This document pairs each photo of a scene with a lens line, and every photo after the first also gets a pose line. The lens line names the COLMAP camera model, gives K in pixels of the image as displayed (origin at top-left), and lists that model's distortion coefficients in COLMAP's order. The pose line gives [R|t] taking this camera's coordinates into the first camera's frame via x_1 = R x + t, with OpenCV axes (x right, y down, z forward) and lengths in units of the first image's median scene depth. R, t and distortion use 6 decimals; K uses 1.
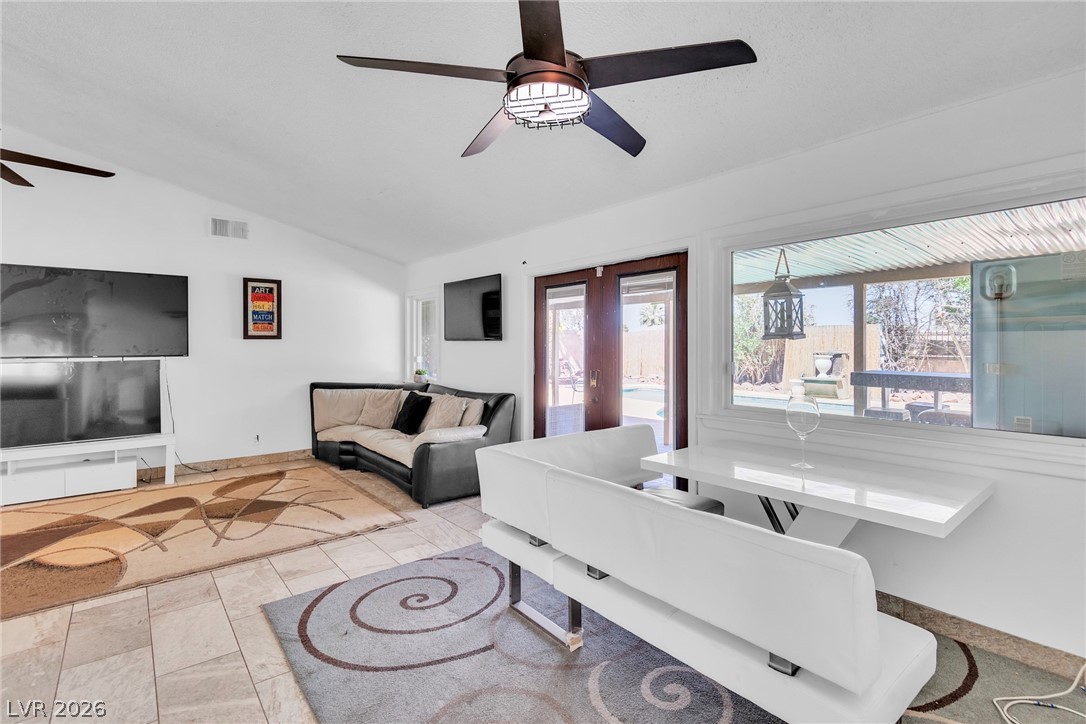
lens RADIAL K [[515.4, 0, 552.9], [0, 515.4, 346.6], [0, 0, 1]] dist [0.009632, -0.007819]
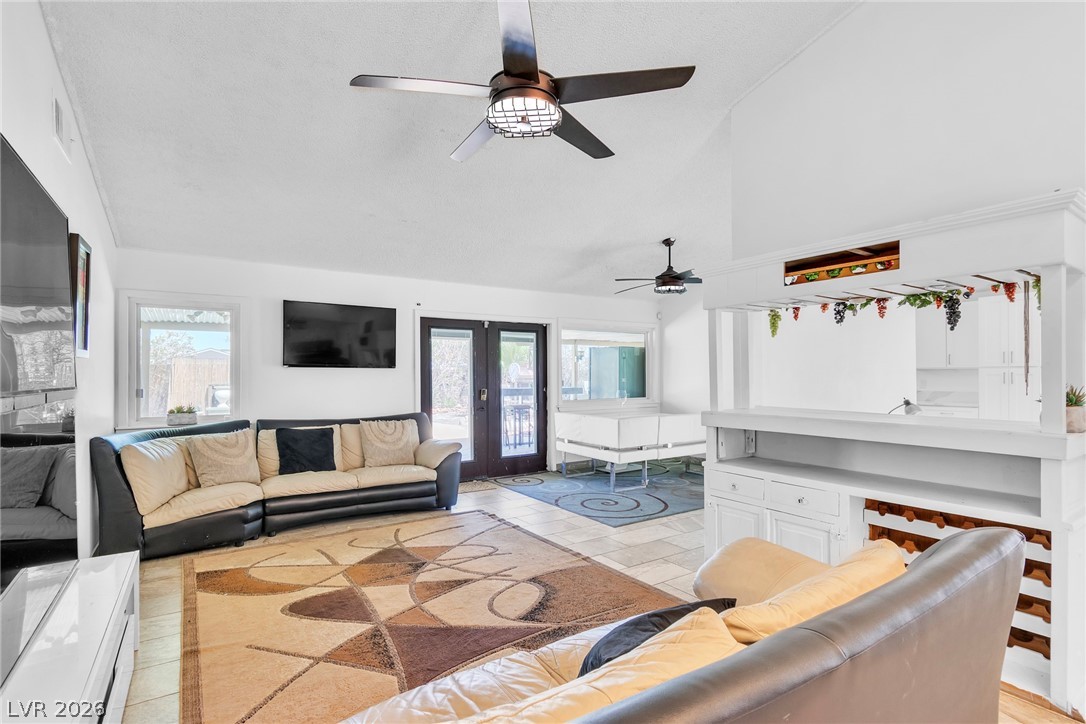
lens RADIAL K [[515.4, 0, 553.7], [0, 515.4, 372.2], [0, 0, 1]] dist [0.009632, -0.007819]
pose [[0.088258, 0.009844, 0.996049, -1.322607], [0.007621, 0.999915, -0.010558, 0.012488], [-0.996069, 0.008523, 0.088175, 0.617407]]
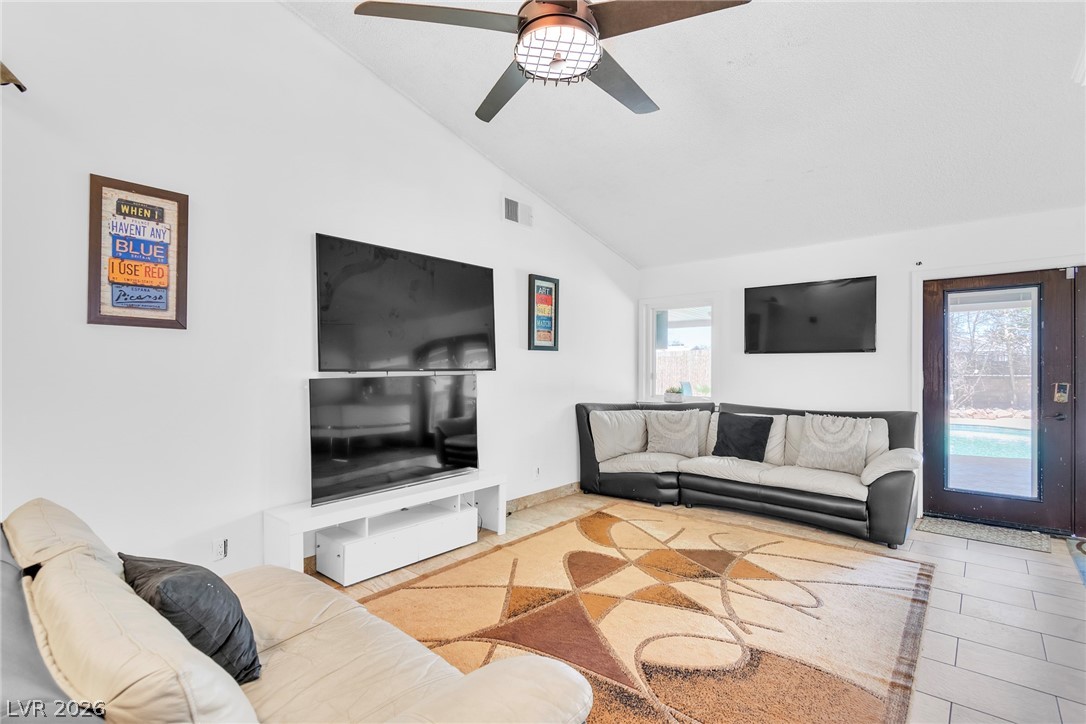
lens RADIAL K [[515.4, 0, 548.3], [0, 515.4, 367.0], [0, 0, 1]] dist [0.009632, -0.007819]
pose [[0.985258, 0.000906, 0.171073, -0.889690], [0.000032, 0.999985, -0.005478, 0.020835], [-0.171076, 0.005403, 0.985243, 0.250875]]
